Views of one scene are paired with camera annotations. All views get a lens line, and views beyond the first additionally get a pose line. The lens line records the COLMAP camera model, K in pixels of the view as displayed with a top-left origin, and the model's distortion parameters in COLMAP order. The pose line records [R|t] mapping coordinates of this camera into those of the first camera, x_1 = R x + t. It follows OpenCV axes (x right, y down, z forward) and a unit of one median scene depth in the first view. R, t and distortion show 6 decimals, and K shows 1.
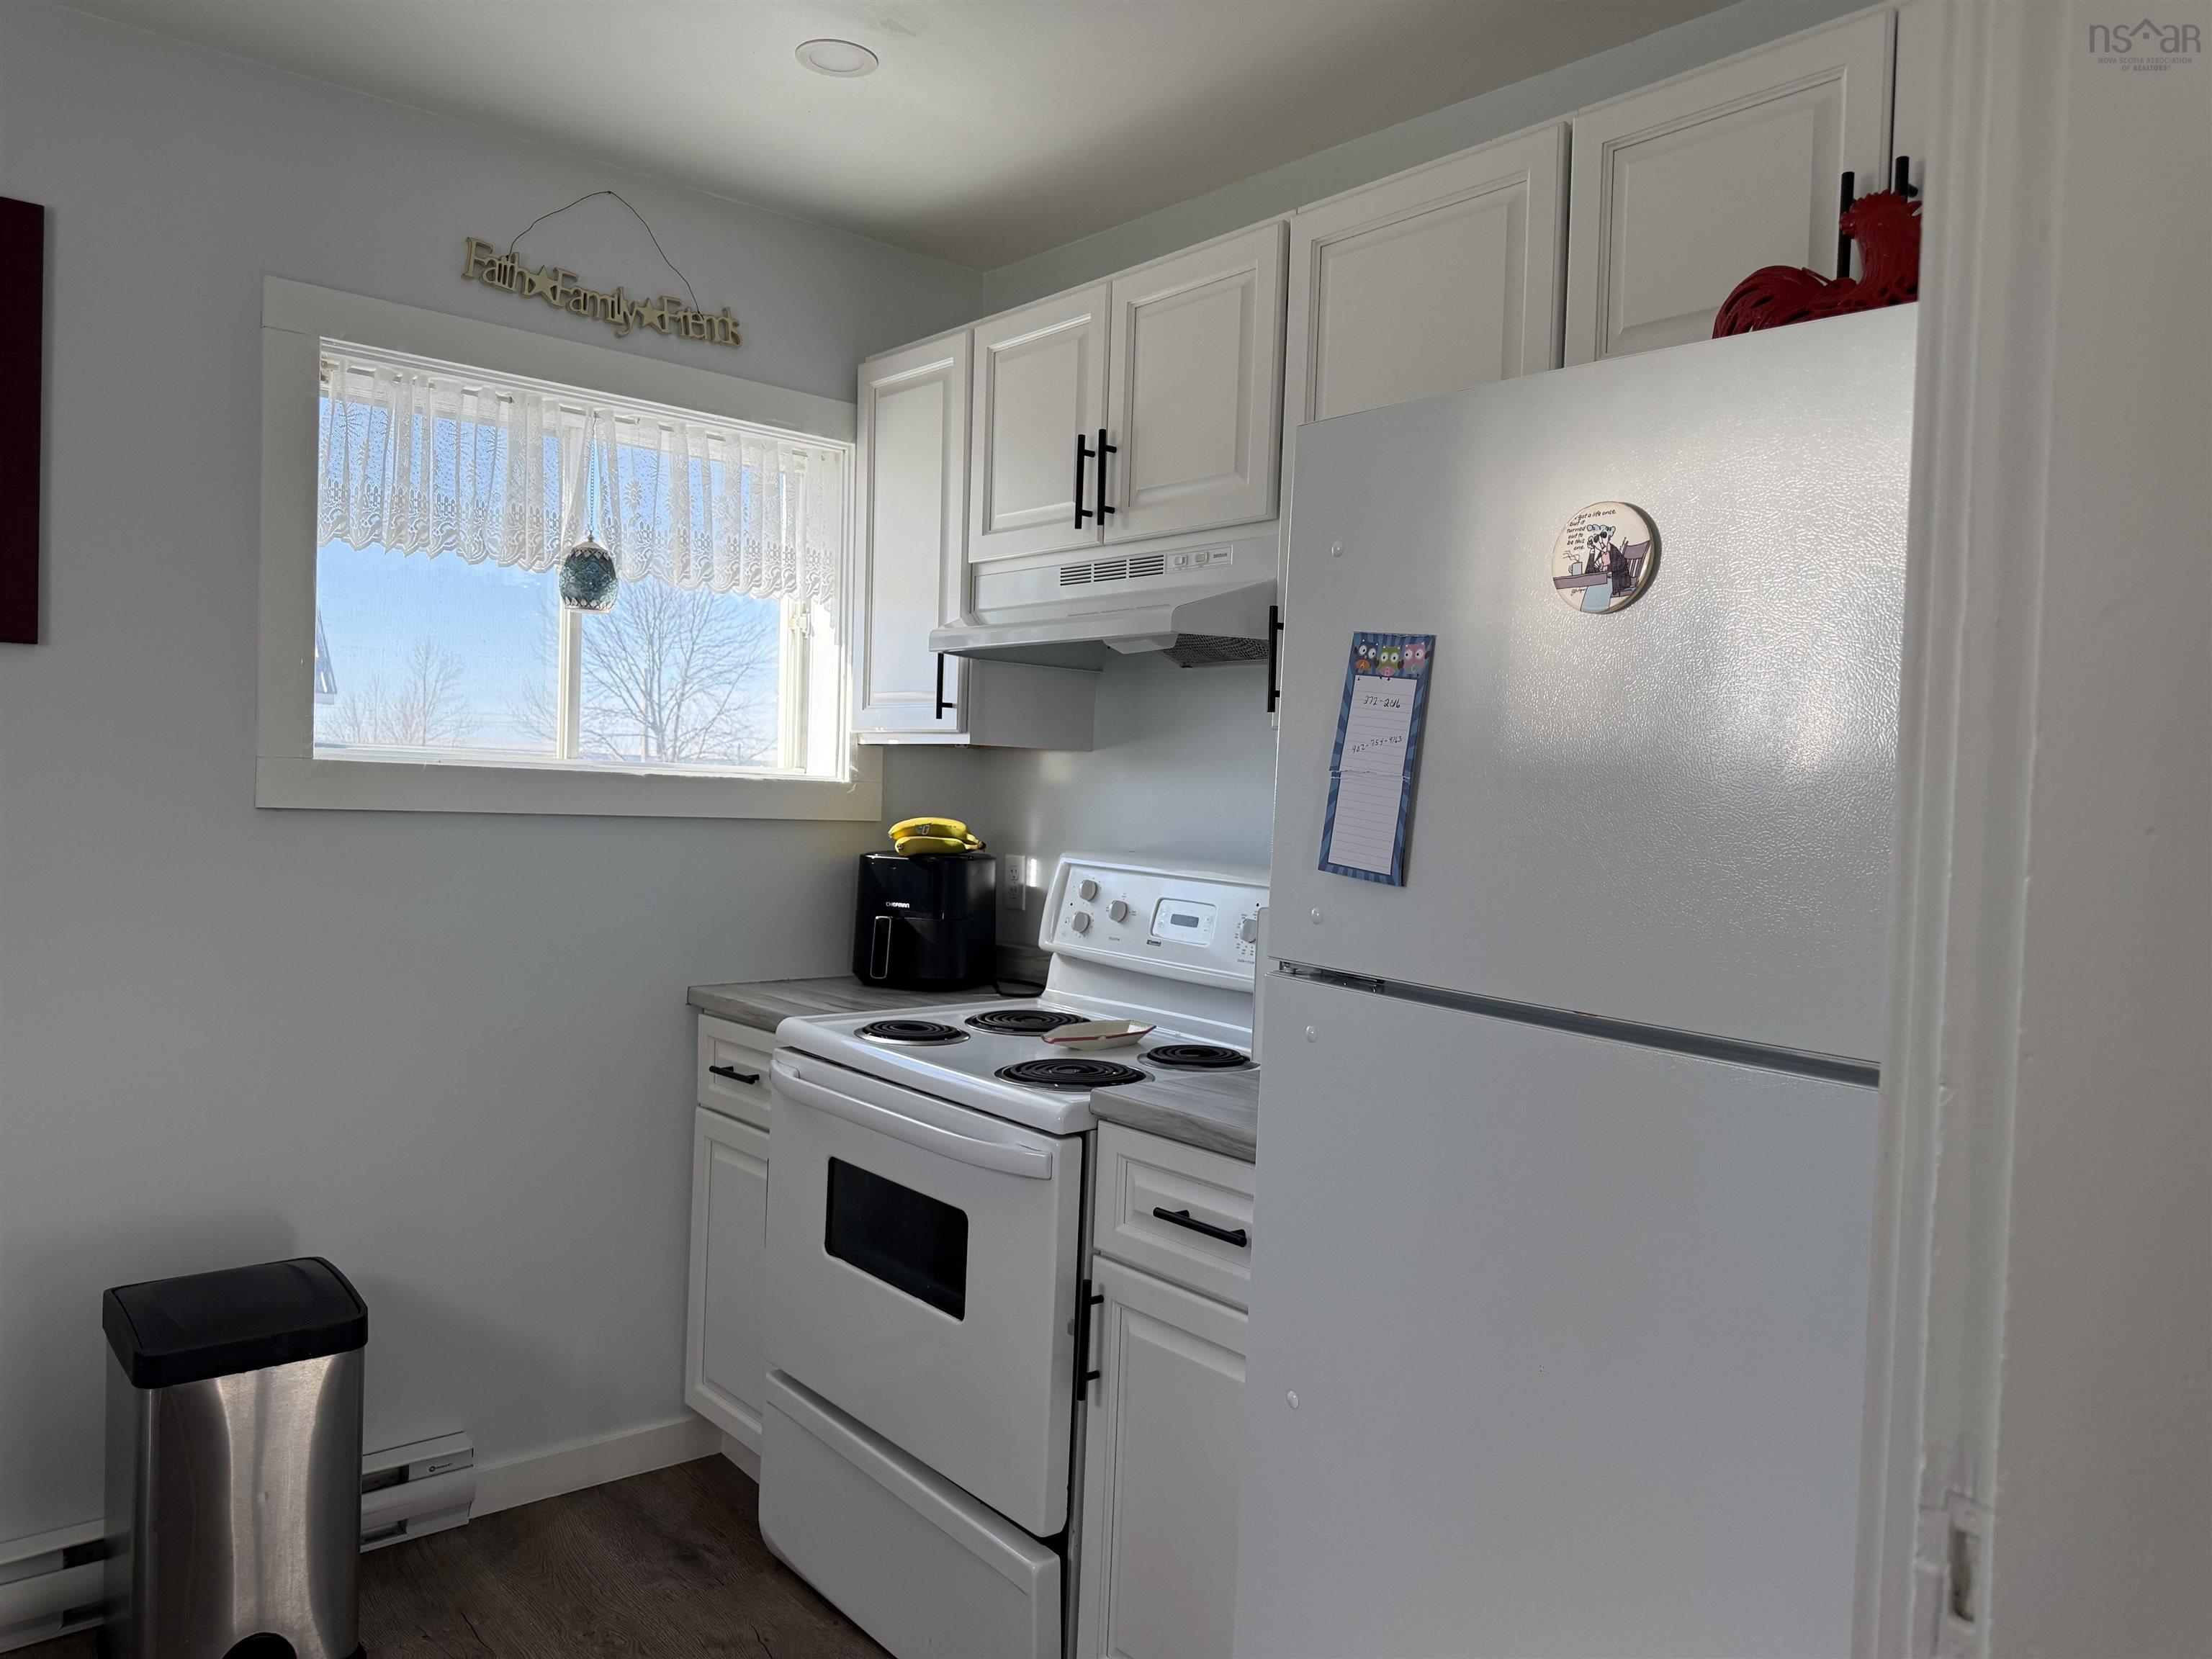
lens RADIAL K [[1559.0, 0, 1106.0], [0, 1559.0, 829.5], [0, 0, 1]] dist [0.171078, -0.347432]
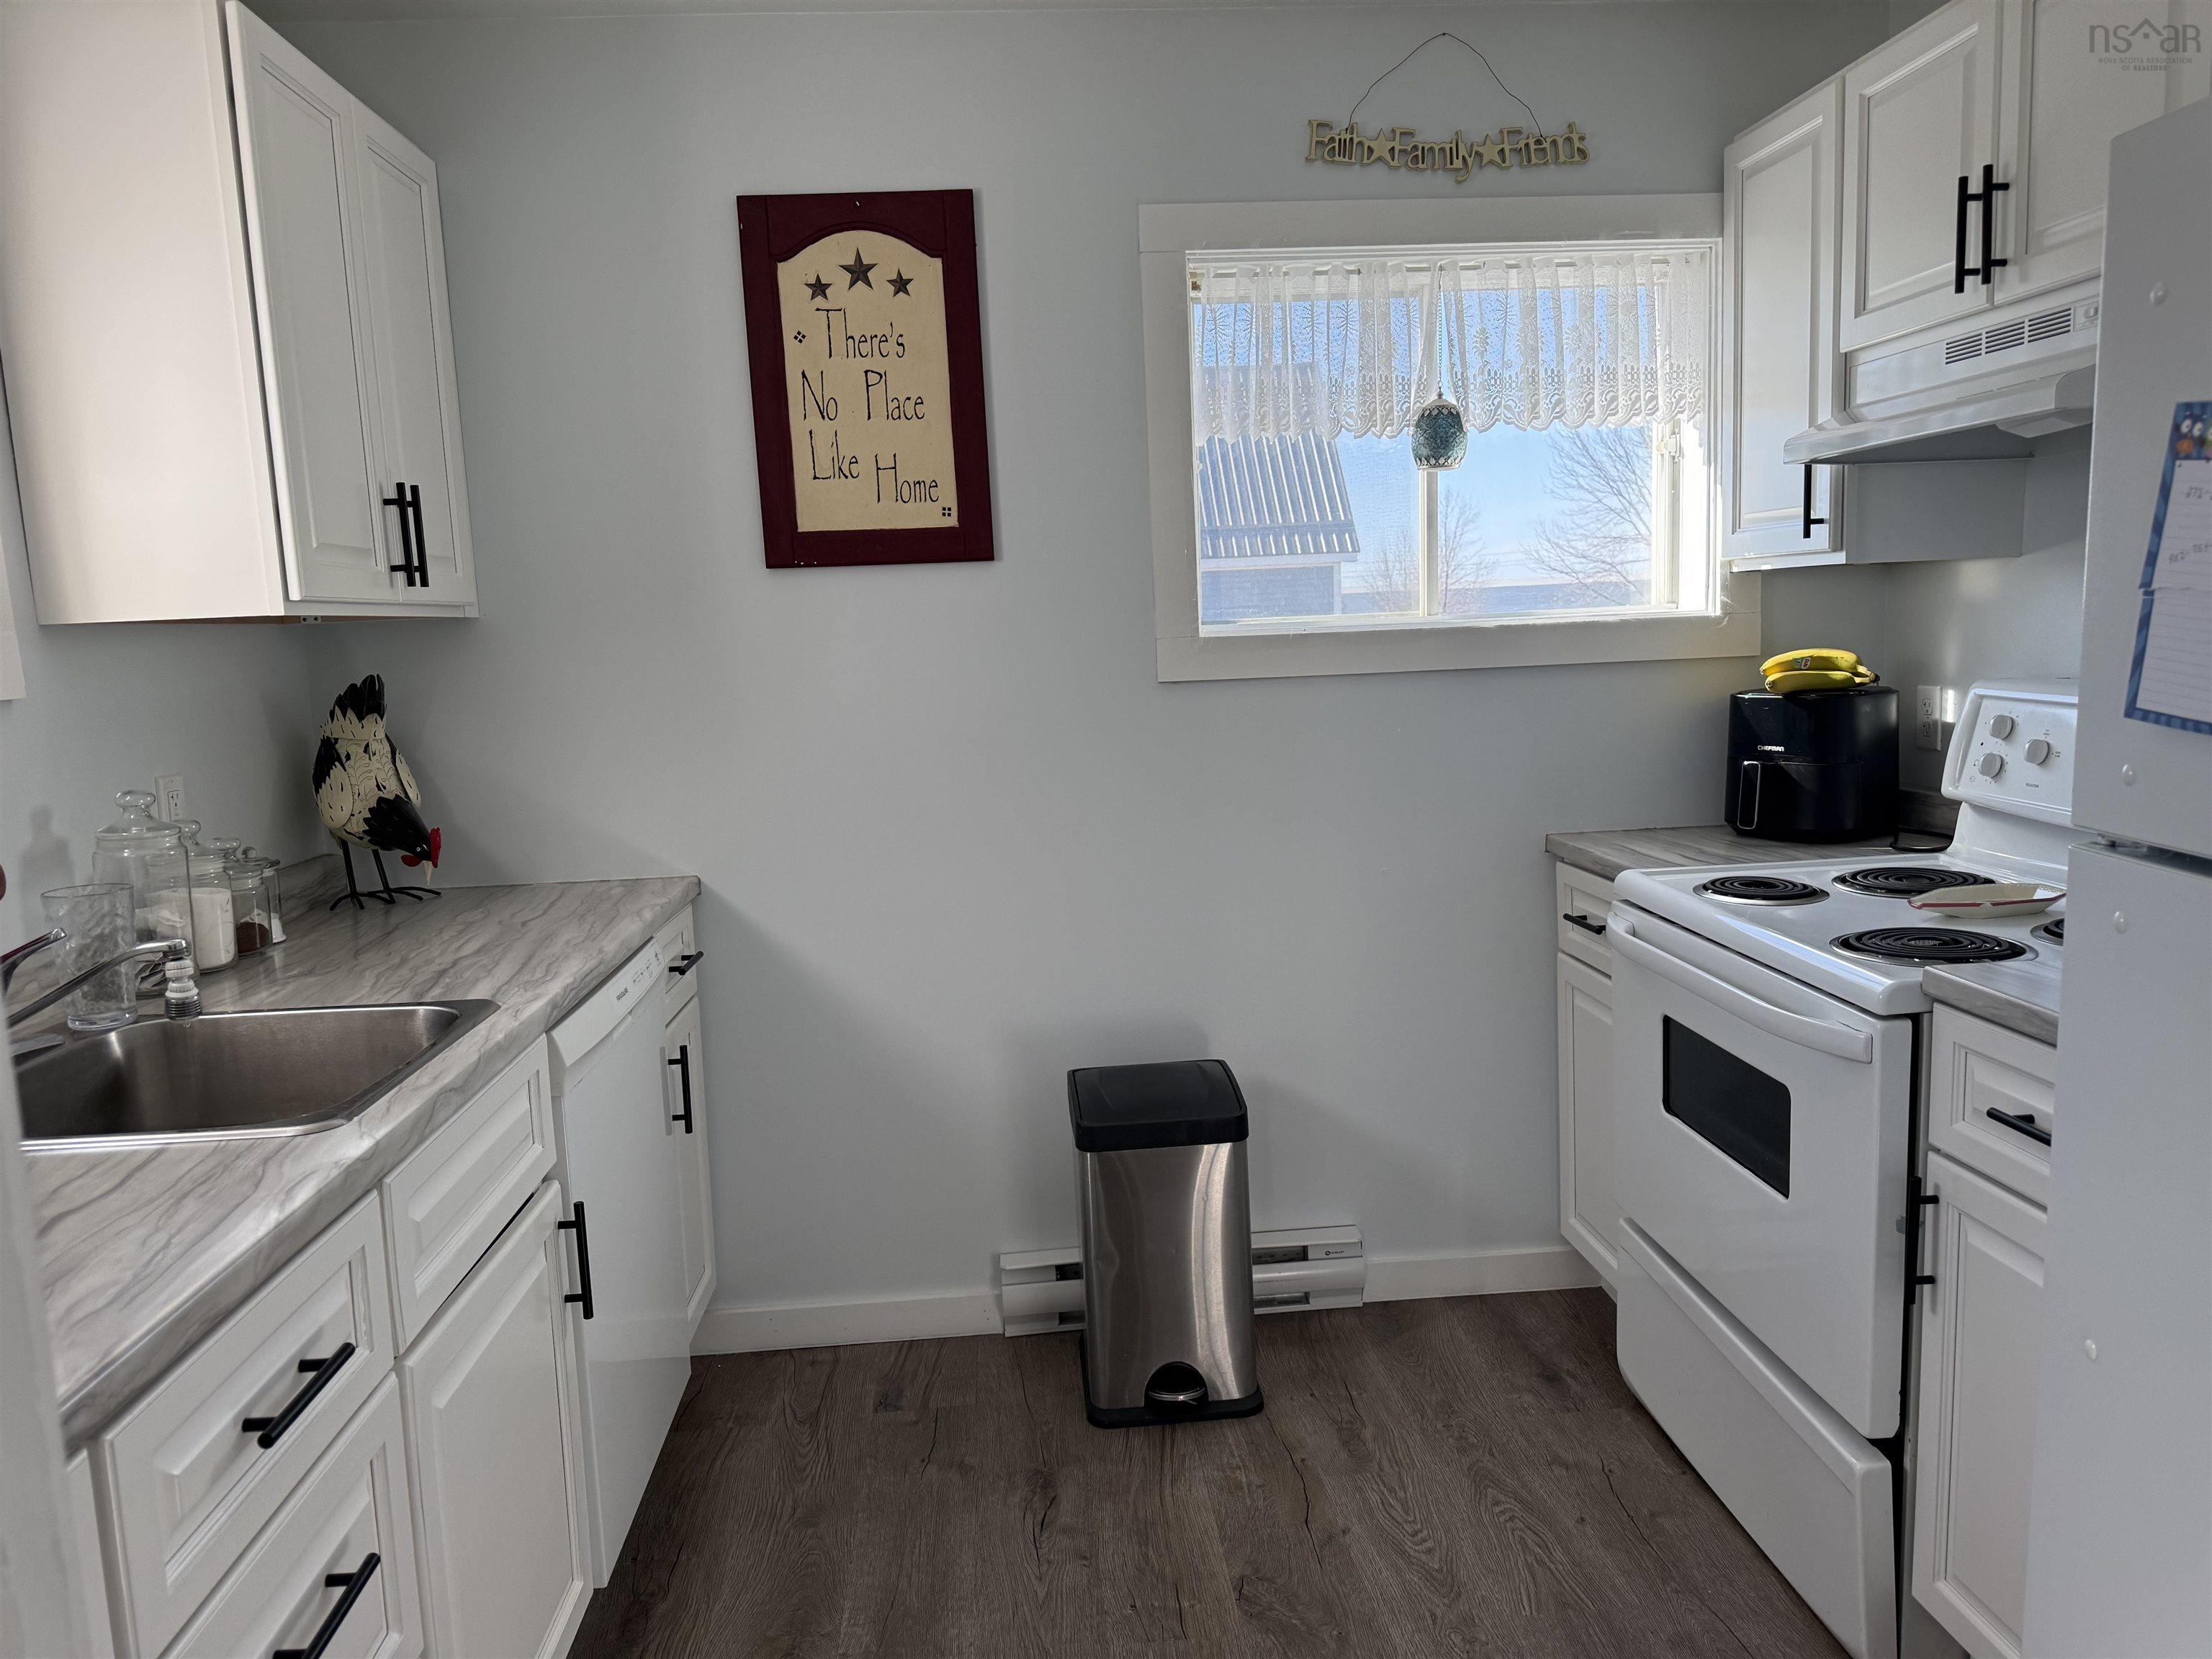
lens RADIAL K [[1570.3, 0, 1115.4], [0, 1570.3, 838.3], [0, 0, 1]] dist [0.075410, -0.100355]
pose [[0.813999, 0.011636, -0.580750, 0.102517], [0.053991, 0.993955, 0.095591, -0.009443], [0.578352, -0.109166, 0.808450, 0.029940]]
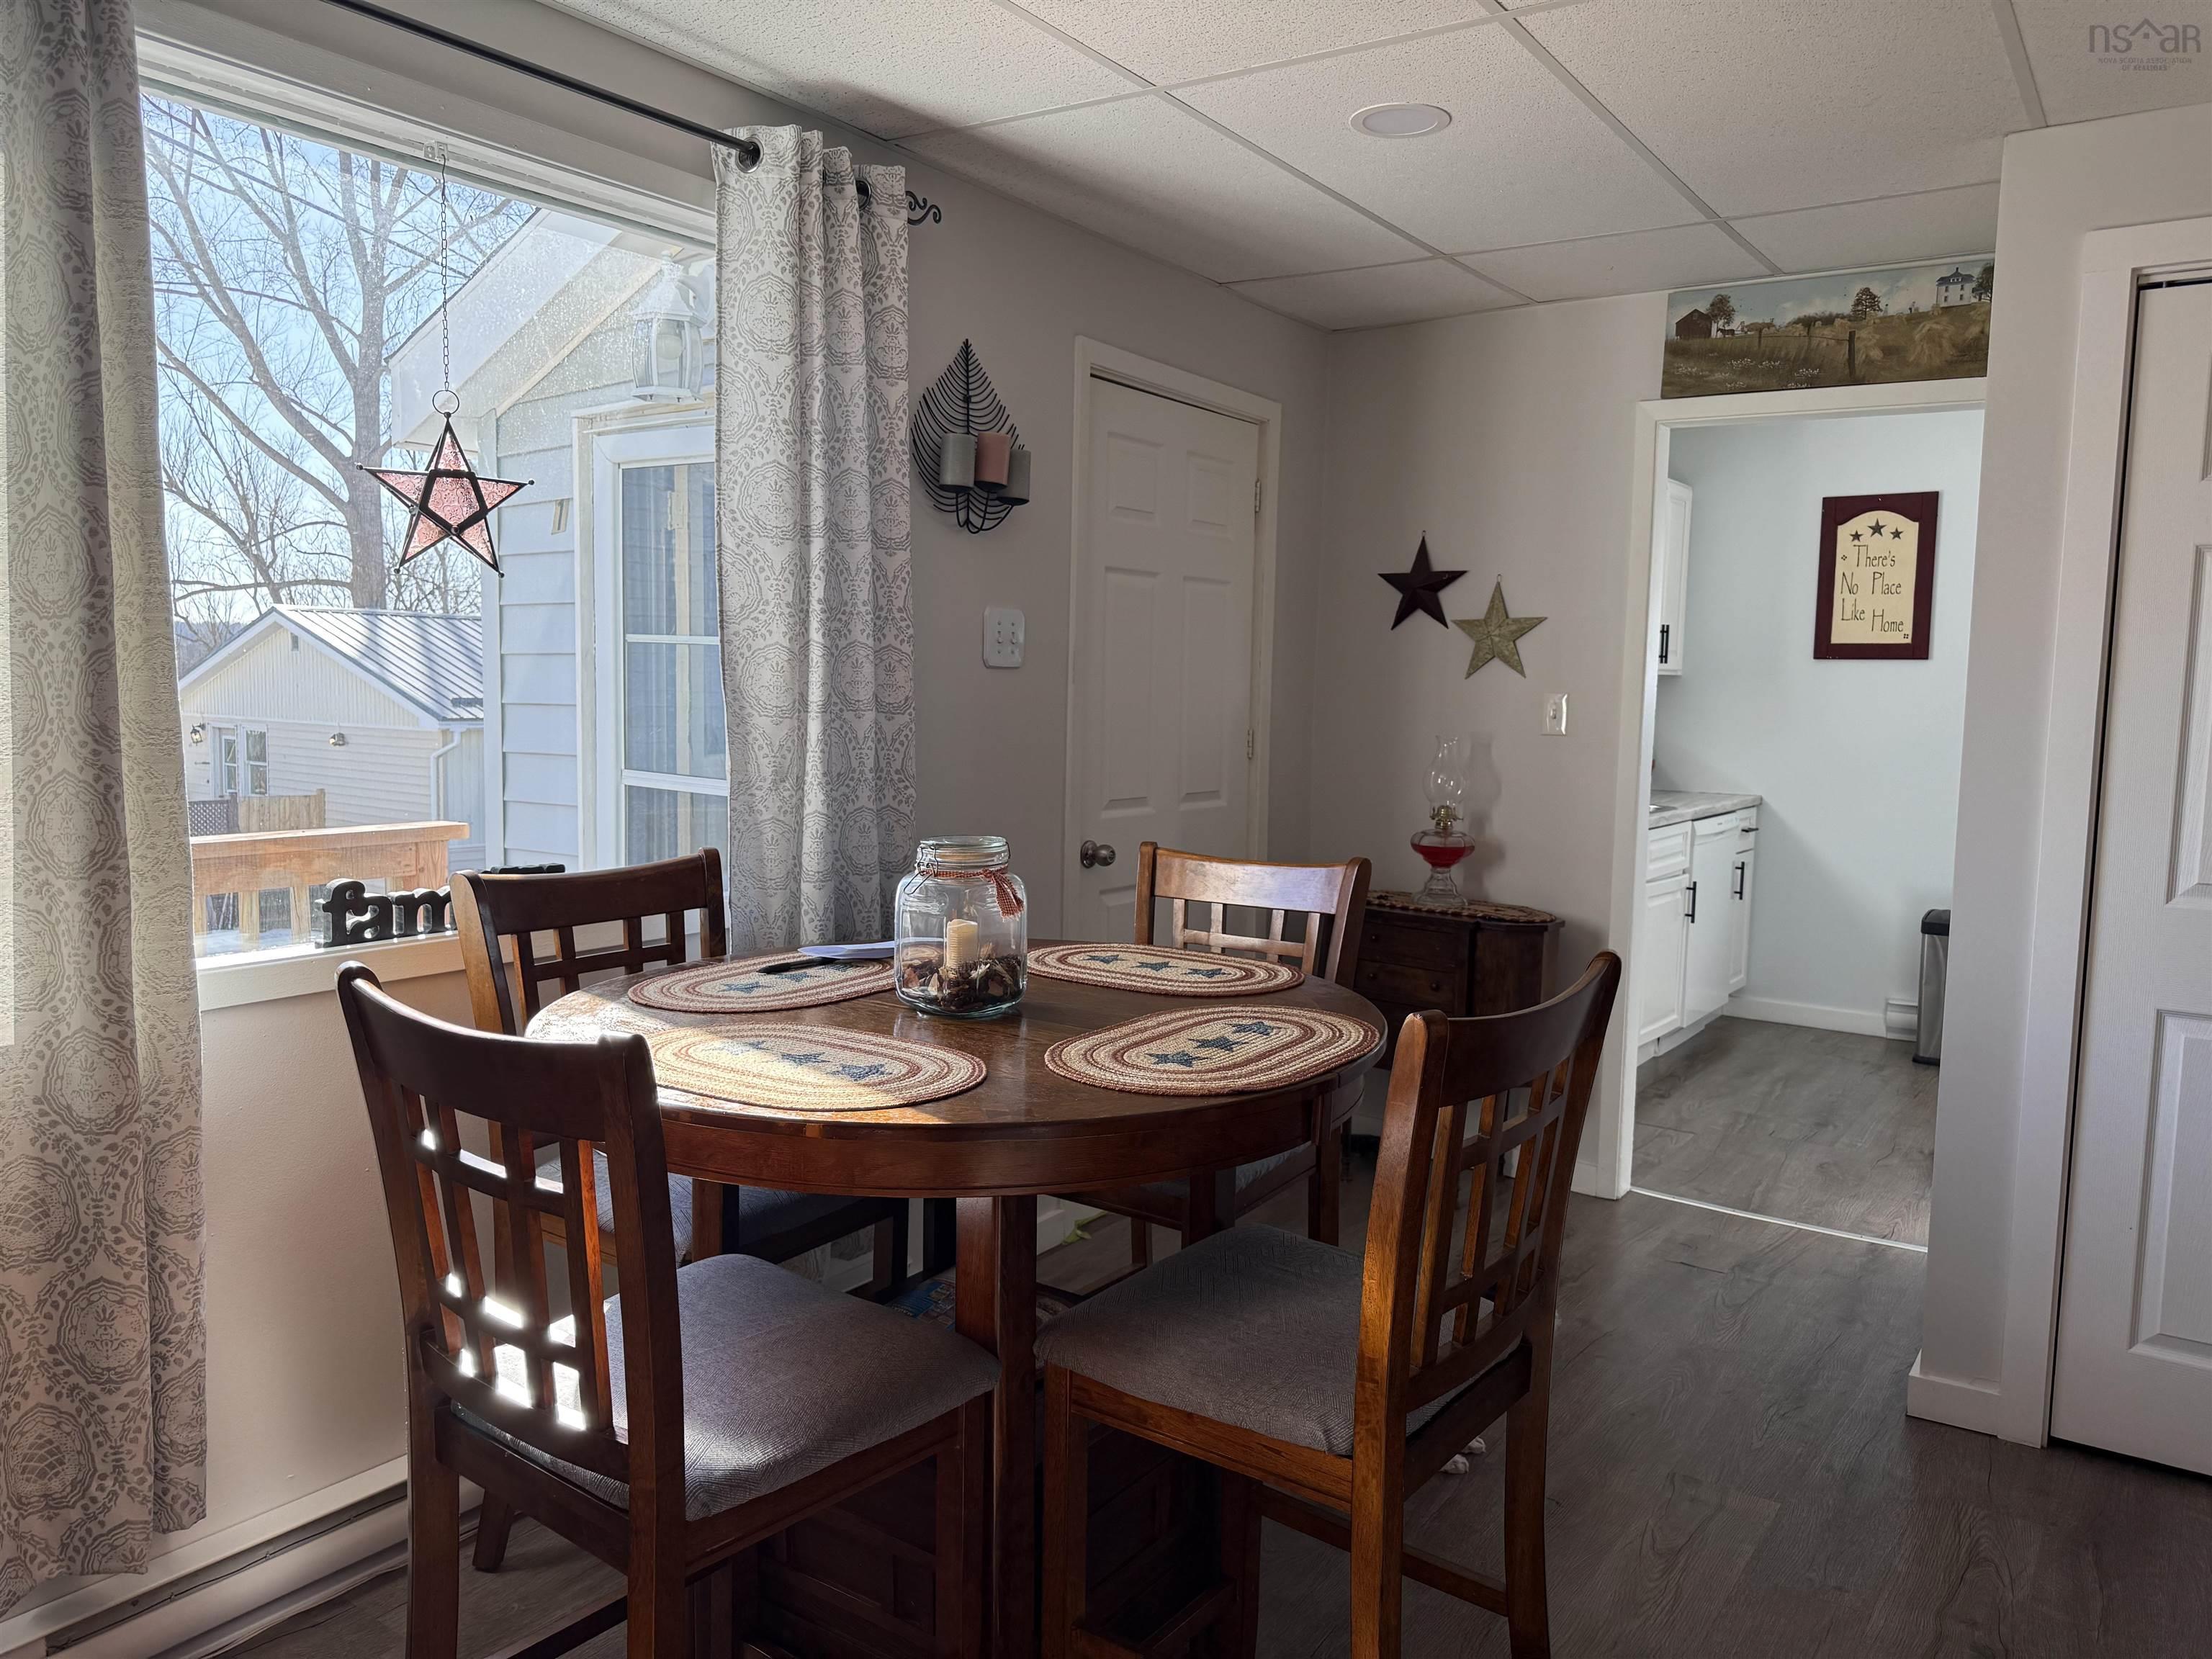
lens RADIAL K [[1559.0, 0, 1106.0], [0, 1559.0, 829.5], [0, 0, 1]] dist [0.171078, -0.347432]
pose [[0.262959, 0.062937, -0.962752, 1.238719], [-0.036769, 0.997799, 0.055185, 0.056575], [0.964106, 0.020888, 0.264694, -0.811497]]
